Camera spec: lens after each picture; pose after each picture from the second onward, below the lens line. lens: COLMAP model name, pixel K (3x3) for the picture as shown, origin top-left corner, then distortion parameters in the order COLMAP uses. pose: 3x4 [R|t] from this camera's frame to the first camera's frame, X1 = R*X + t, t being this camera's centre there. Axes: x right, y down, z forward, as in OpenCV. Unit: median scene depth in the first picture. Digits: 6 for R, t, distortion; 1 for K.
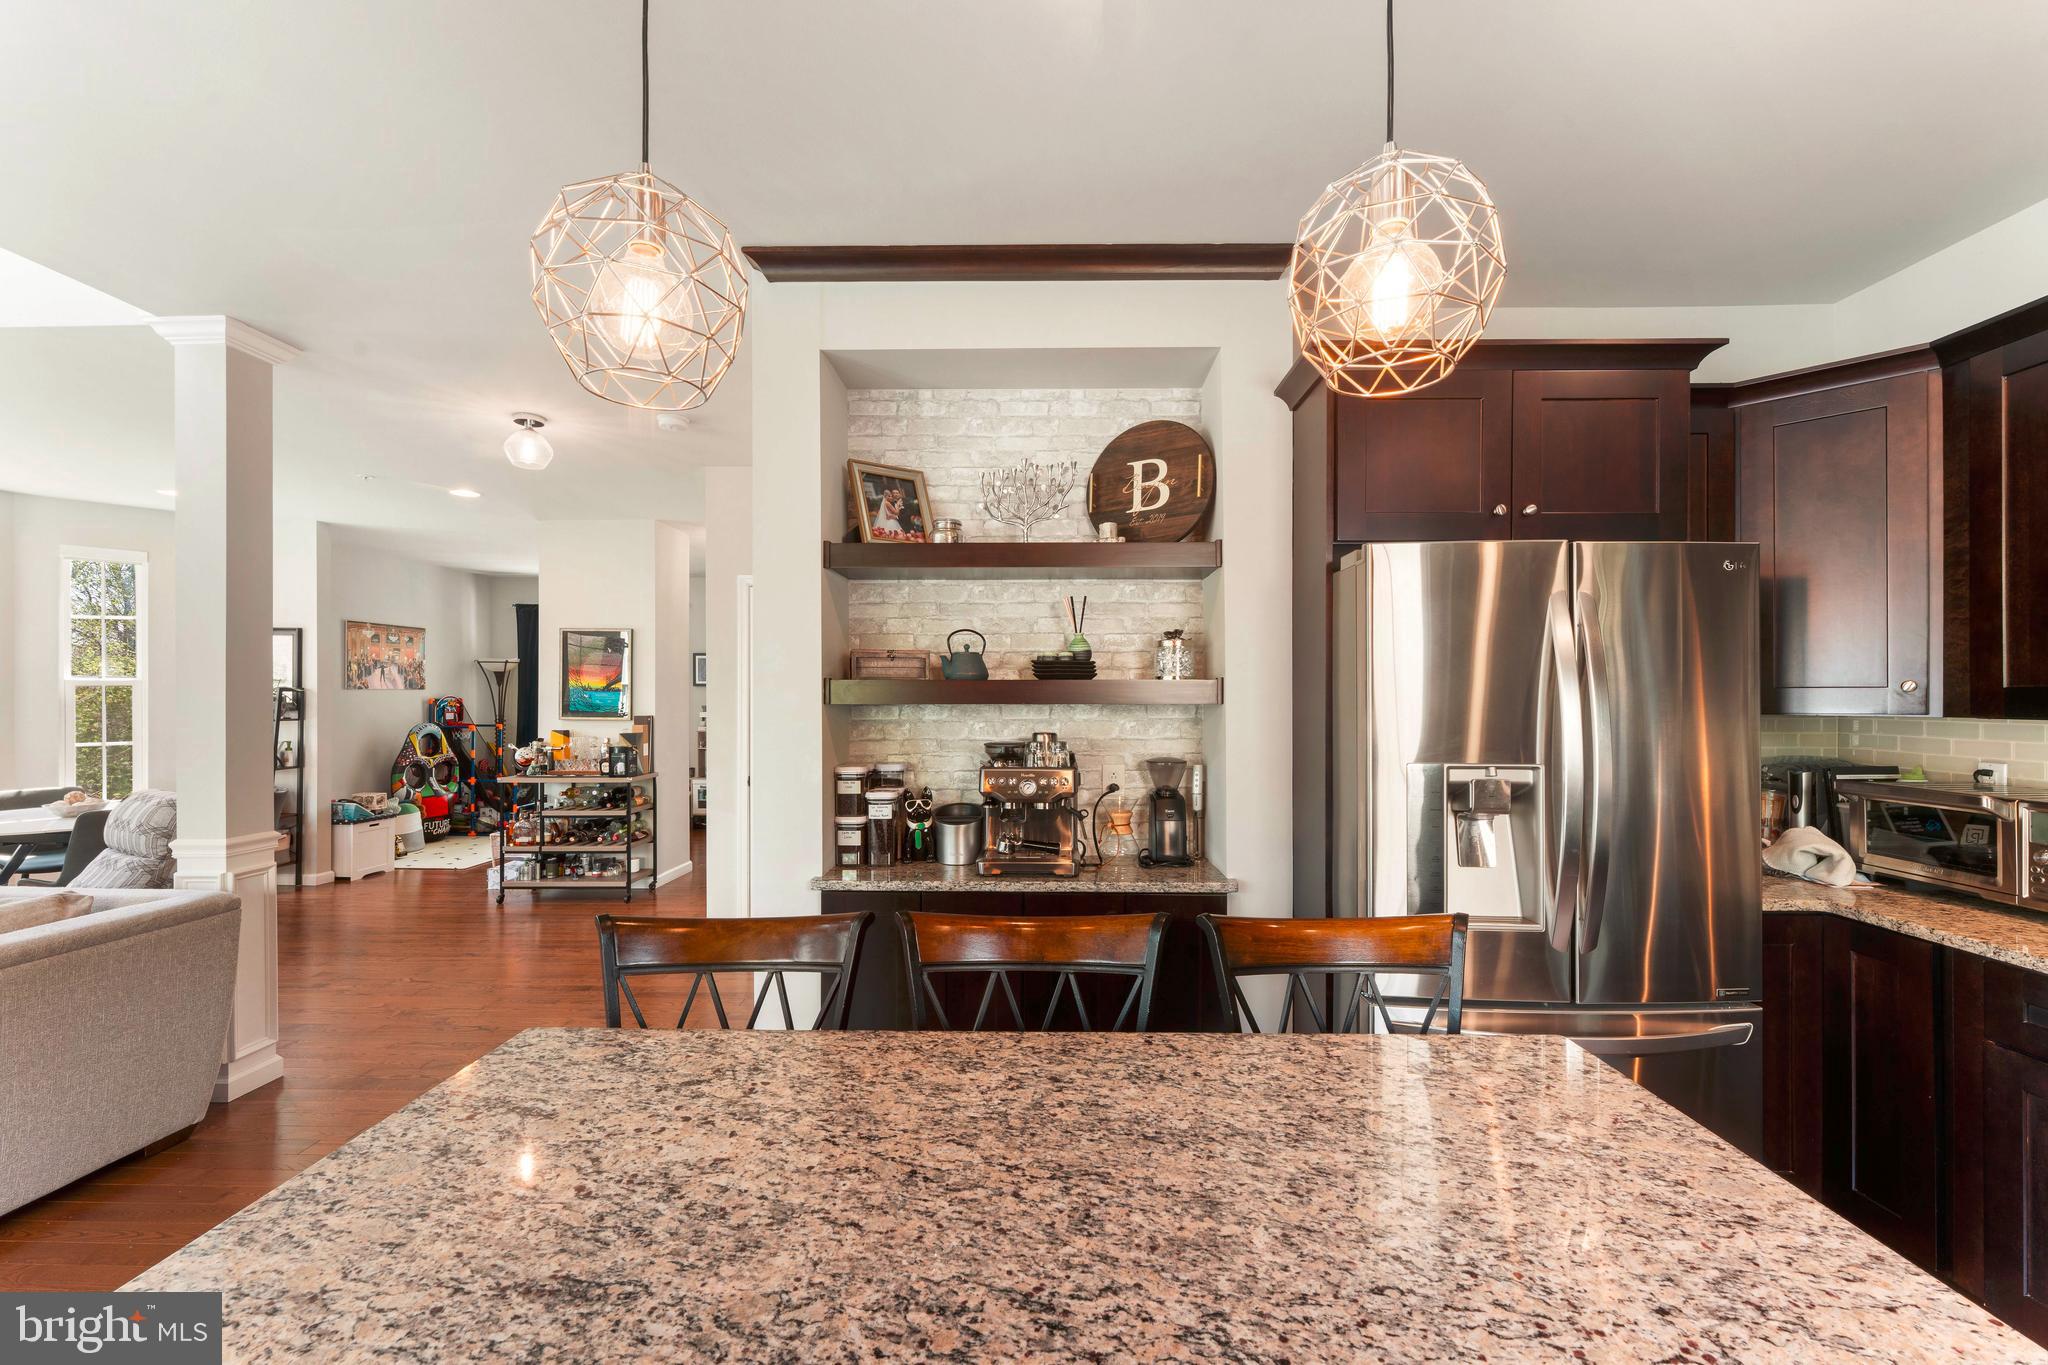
lens RADIAL K [[821.2, 0, 1029.9], [0, 821.2, 690.9], [0, 0, 1]] dist [-0.001540, -0.000225]
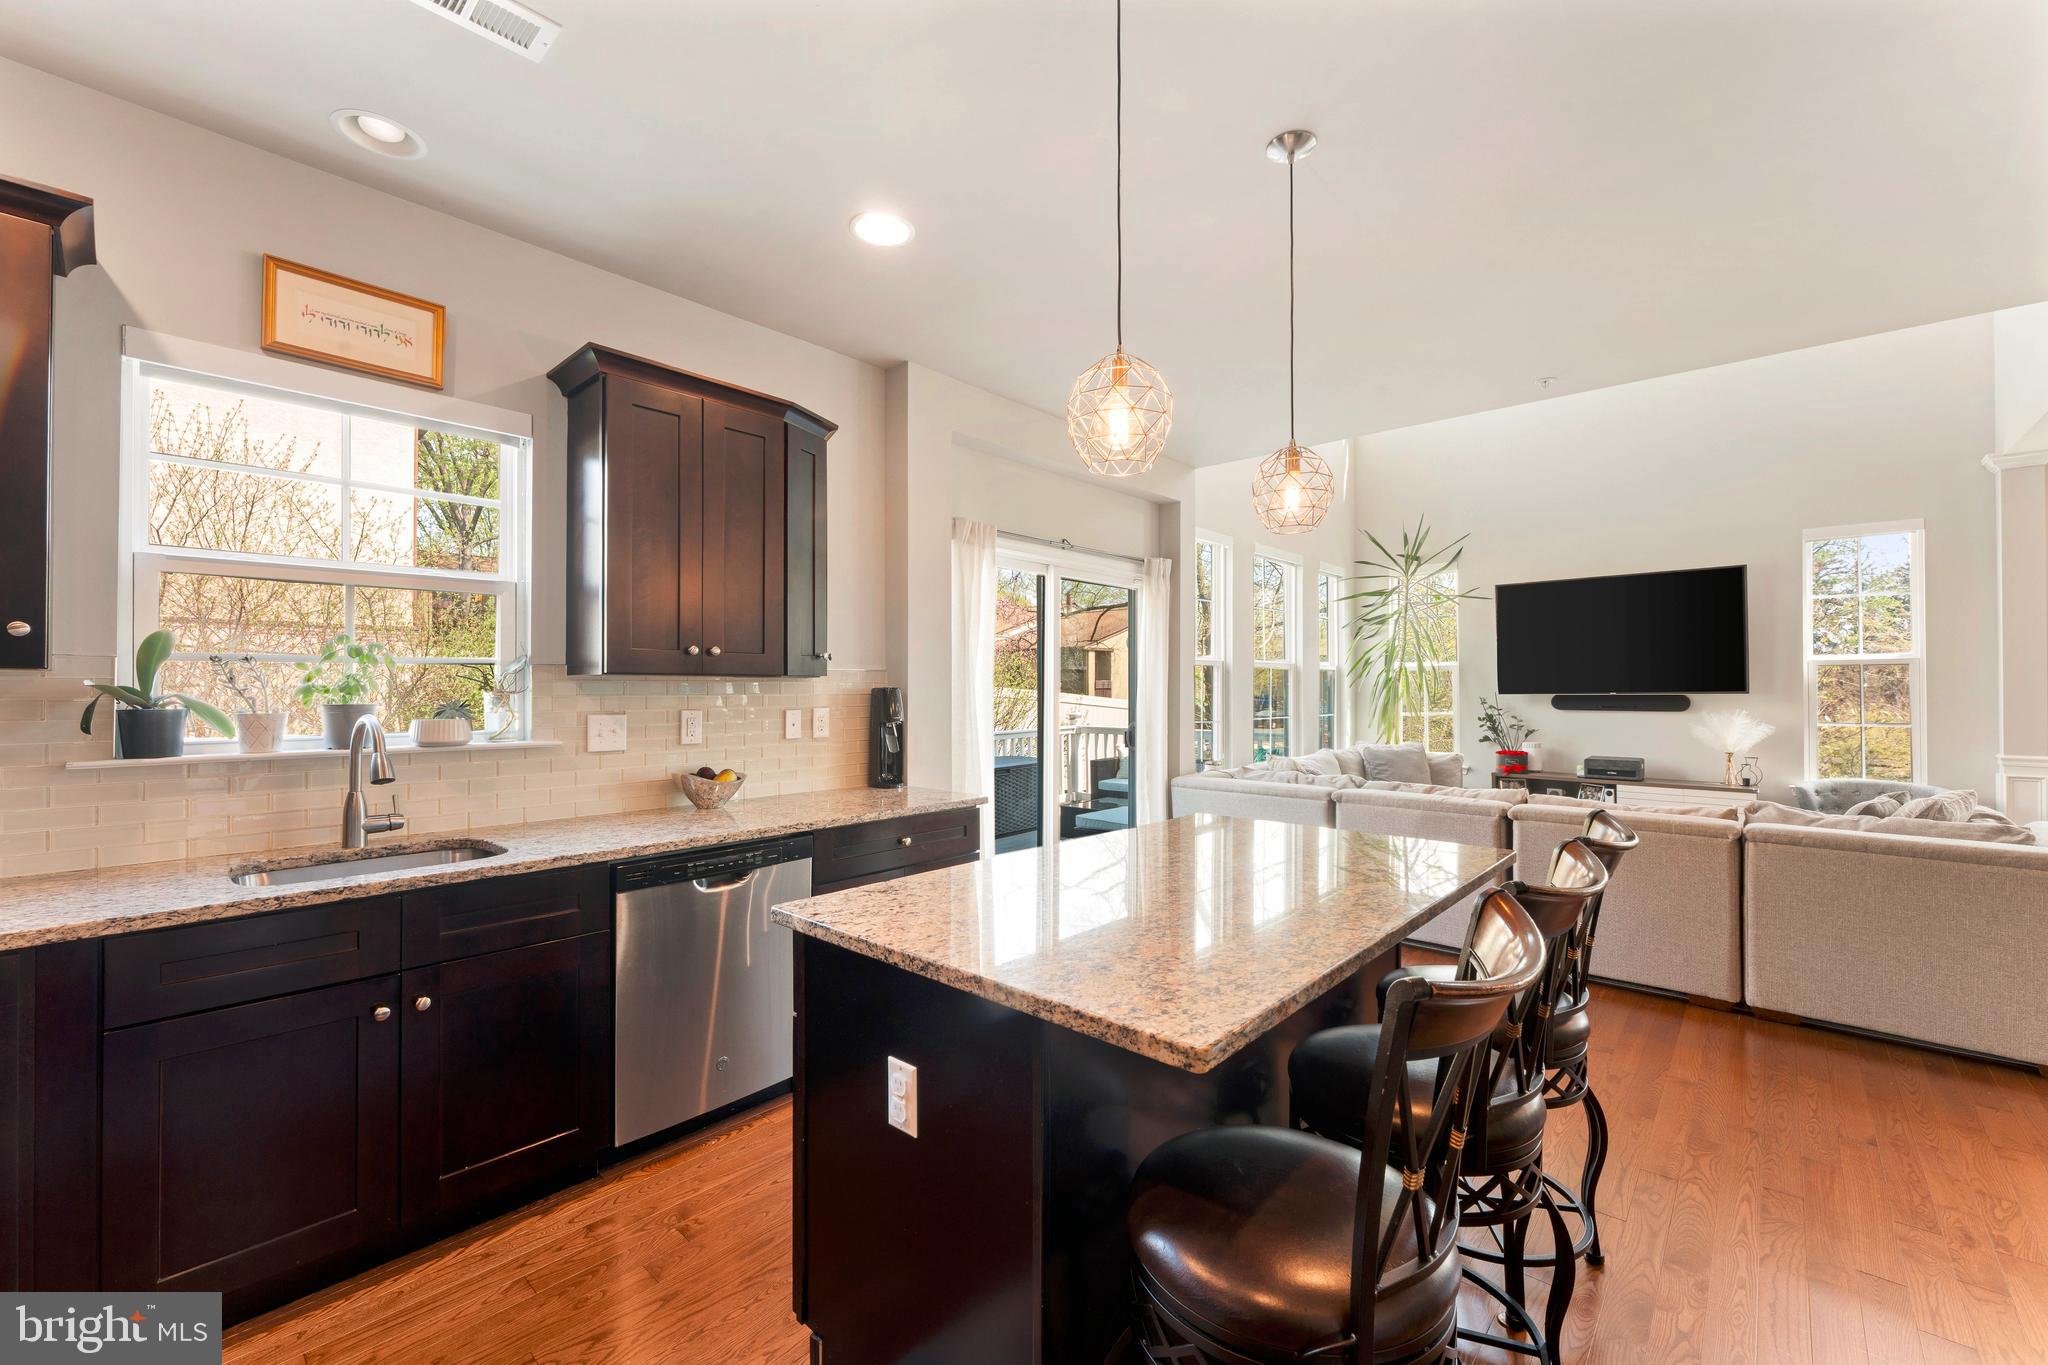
lens RADIAL K [[821.2, 0, 1025.5], [0, 821.2, 681.6], [0, 0, 1]] dist [-0.001540, -0.000225]
pose [[-0.658458, -0.006181, -0.752592, 0.608247], [0.004194, 0.999921, -0.011881, 0.039112], [0.752606, -0.010979, -0.658380, 0.632095]]
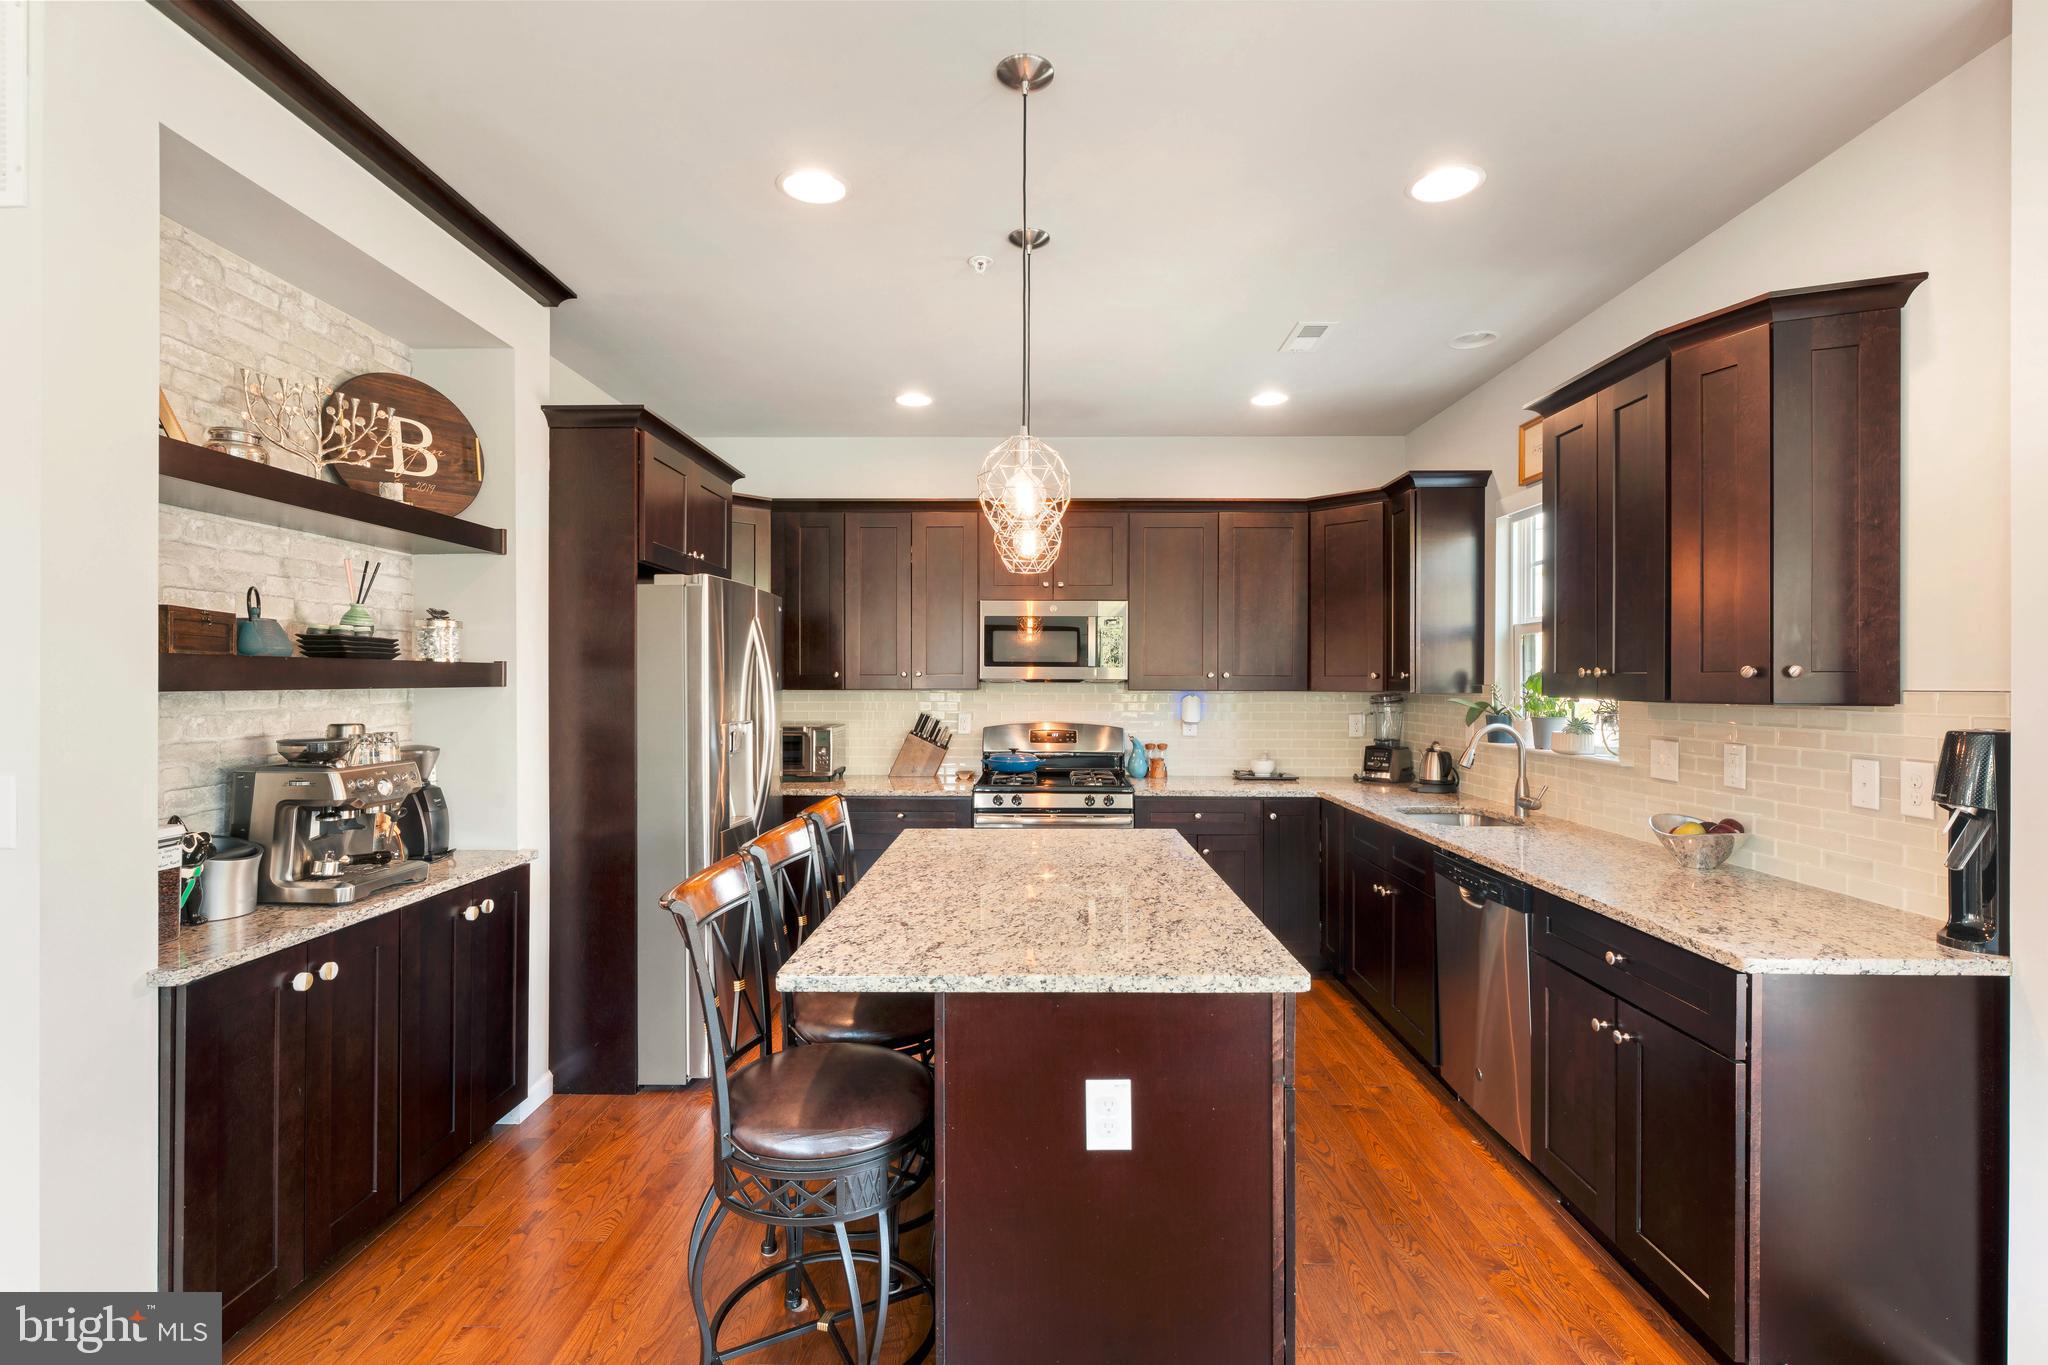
lens RADIAL K [[933.6, 0, 1026.3], [0, 933.6, 683.6], [0, 0, 1]] dist [-0.000242, 0.000778]
pose [[-0.008569, -0.004897, 0.999951, -0.884492], [-0.008116, 0.999955, 0.004828, 0.001132], [-0.999930, -0.008074, -0.008609, 0.315682]]
